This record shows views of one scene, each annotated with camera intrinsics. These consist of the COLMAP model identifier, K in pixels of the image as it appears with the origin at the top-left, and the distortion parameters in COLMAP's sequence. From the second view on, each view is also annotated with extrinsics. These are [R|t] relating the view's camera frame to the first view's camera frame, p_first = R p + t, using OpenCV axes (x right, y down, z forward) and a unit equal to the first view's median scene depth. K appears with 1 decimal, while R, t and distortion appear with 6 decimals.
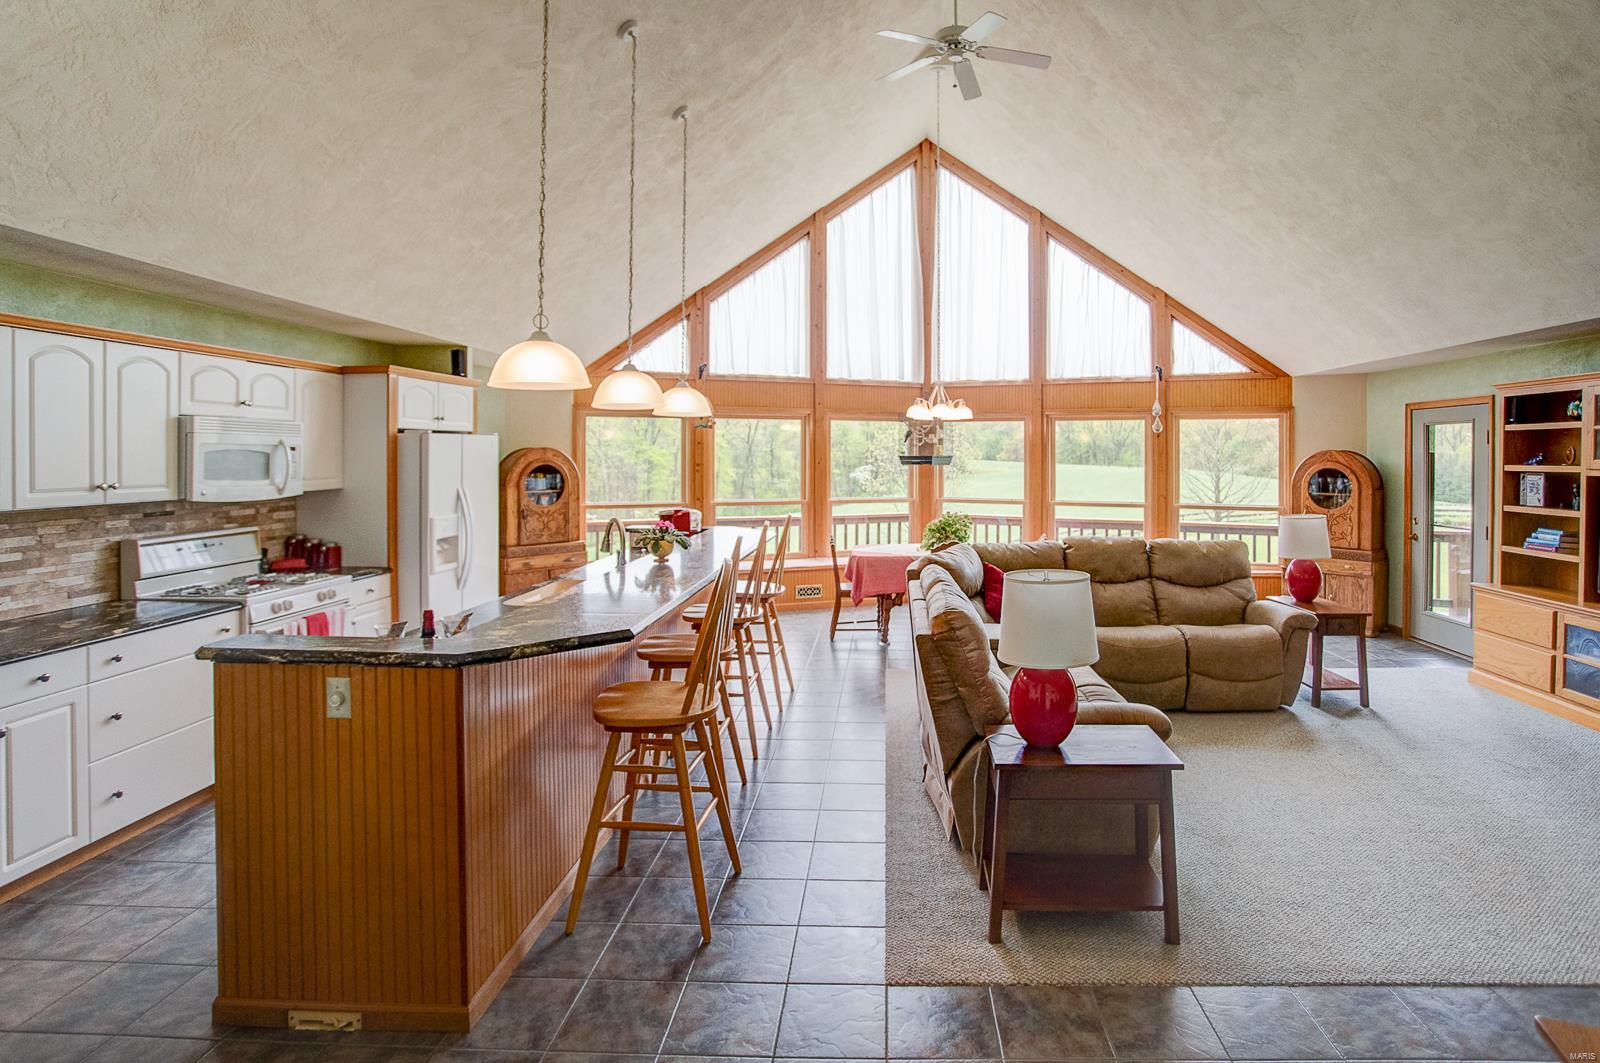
lens RADIAL K [[787.5, 0, 850.9], [0, 787.5, 486.4], [0, 0, 1]] dist [-0.003845, 0.002760]
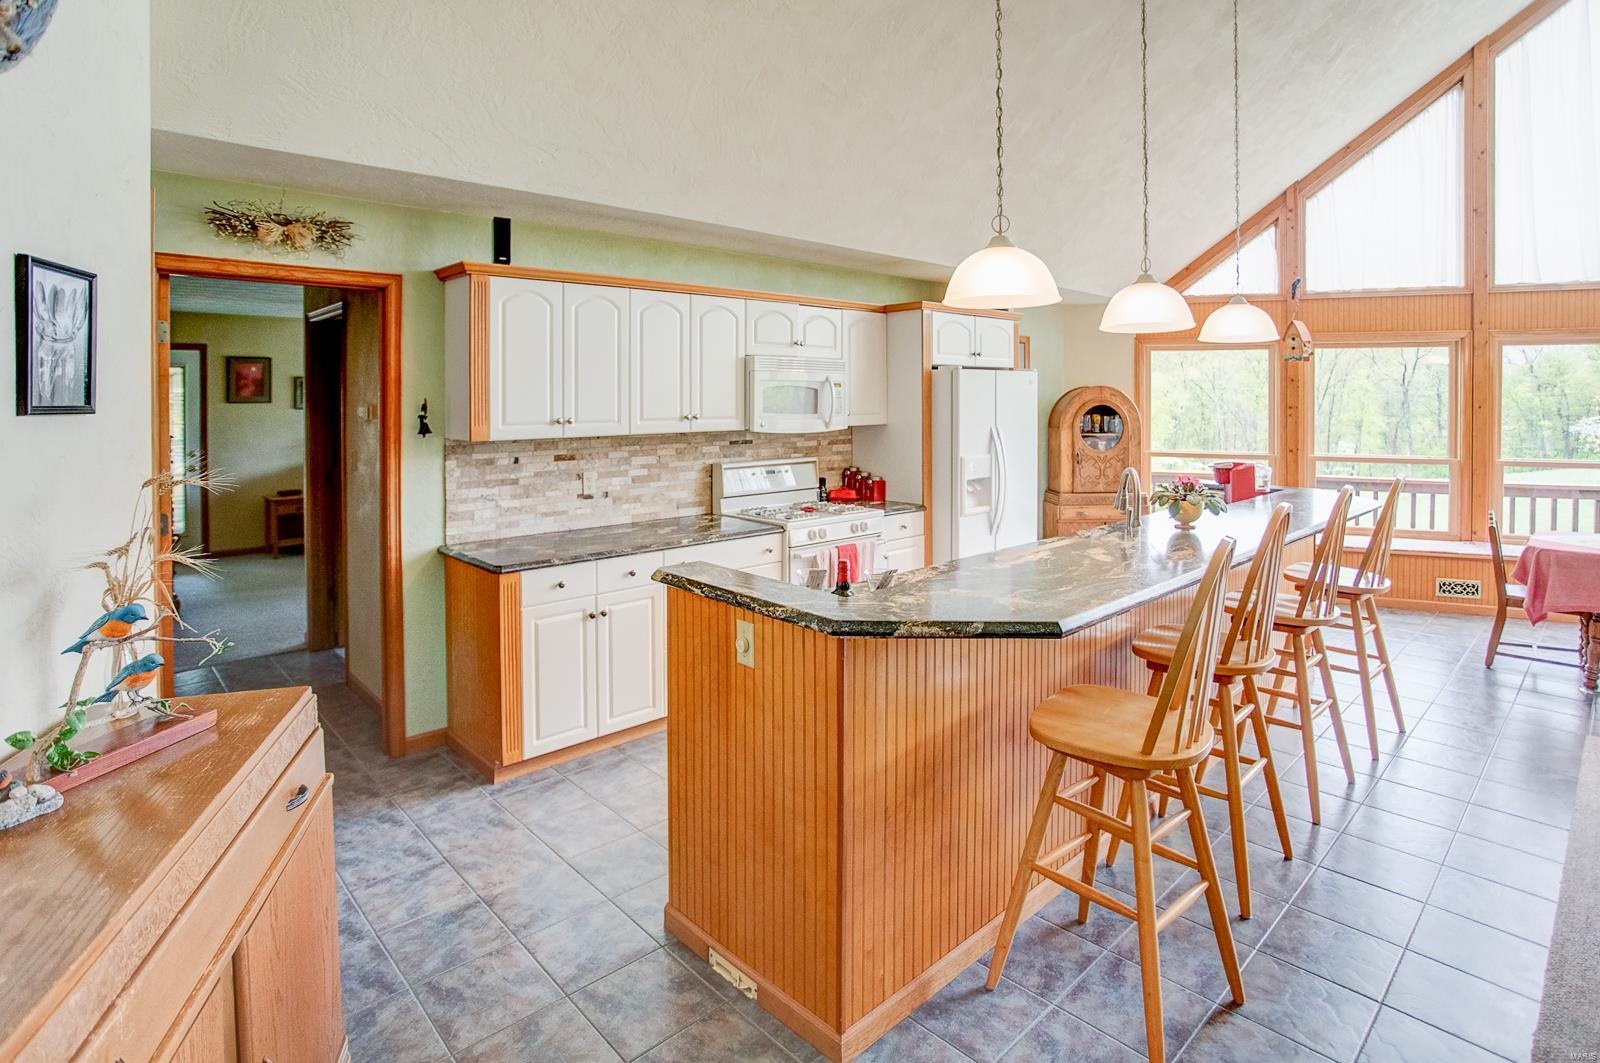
lens RADIAL K [[823.4, 0, 850.1], [0, 823.4, 421.5], [0, 0, 1]] dist [-0.040391, 0.005857]
pose [[0.741793, 0.017510, -0.670400, 0.040568], [-0.026922, 0.999631, -0.003680, 0.003421], [0.670088, 0.020778, 0.741991, 0.169112]]
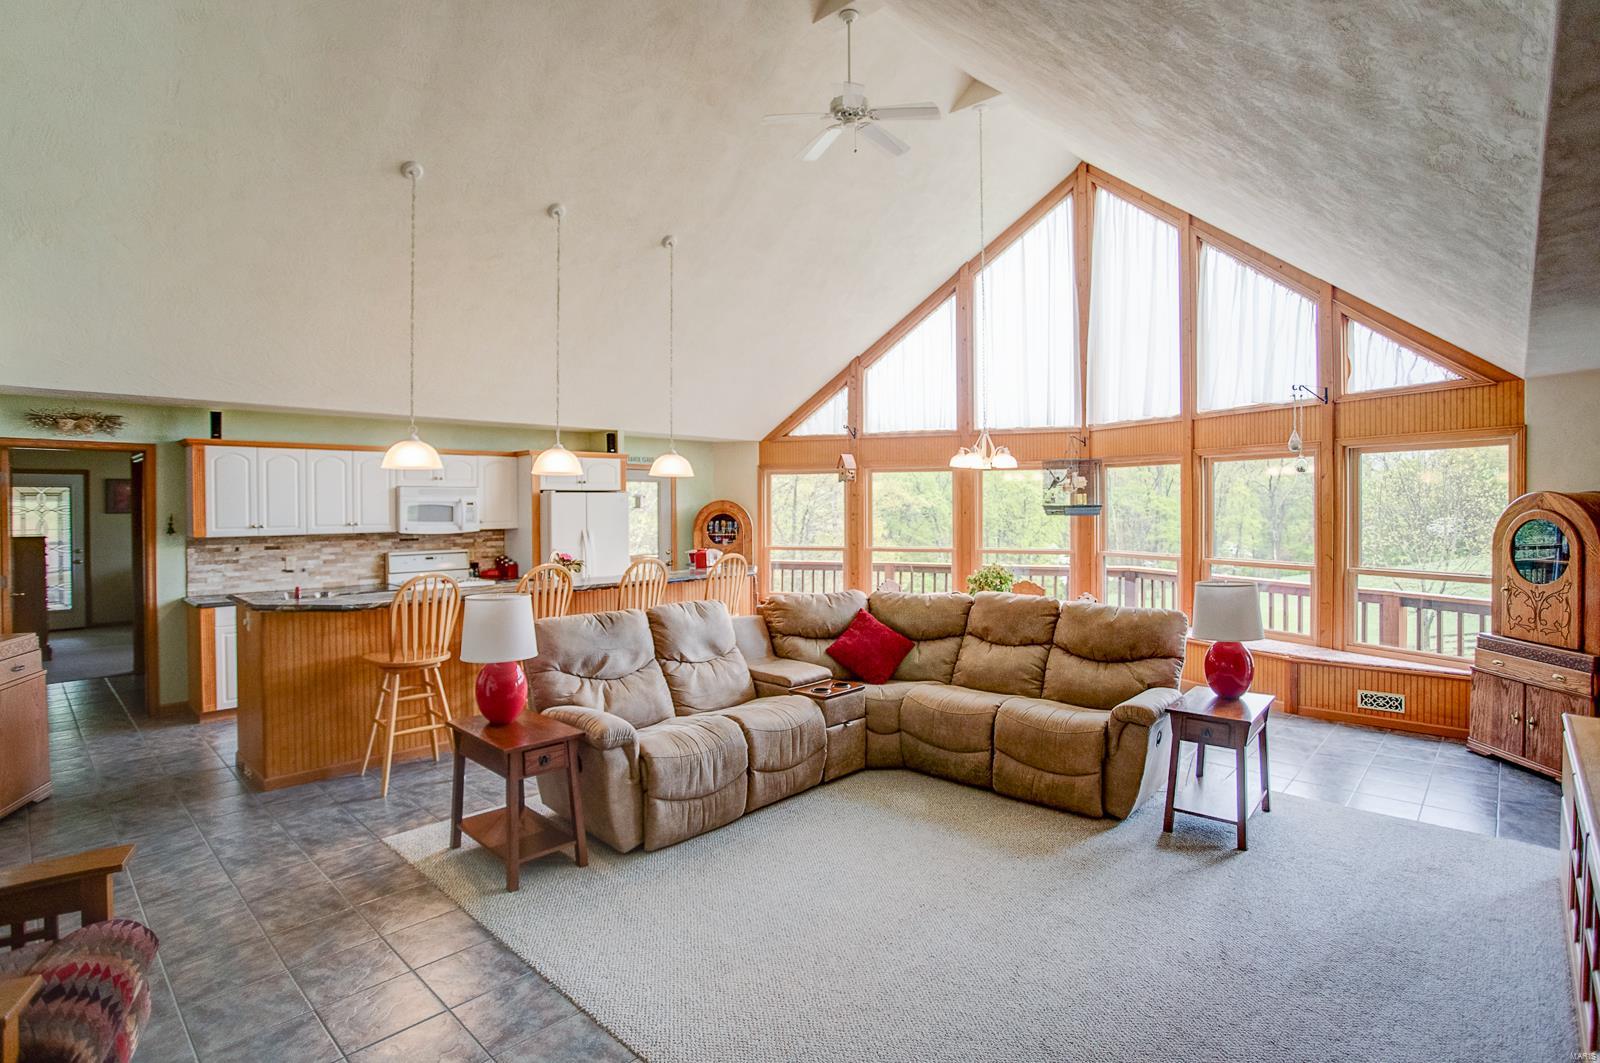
lens RADIAL K [[787.5, 0, 812.1], [0, 787.5, 535.1], [0, 0, 1]] dist [-0.003845, 0.002760]
pose [[0.751348, 0.020874, -0.659576, 0.861912], [-0.021743, 0.999740, 0.006871, -0.006841], [0.659548, 0.009178, 0.751607, 0.188089]]
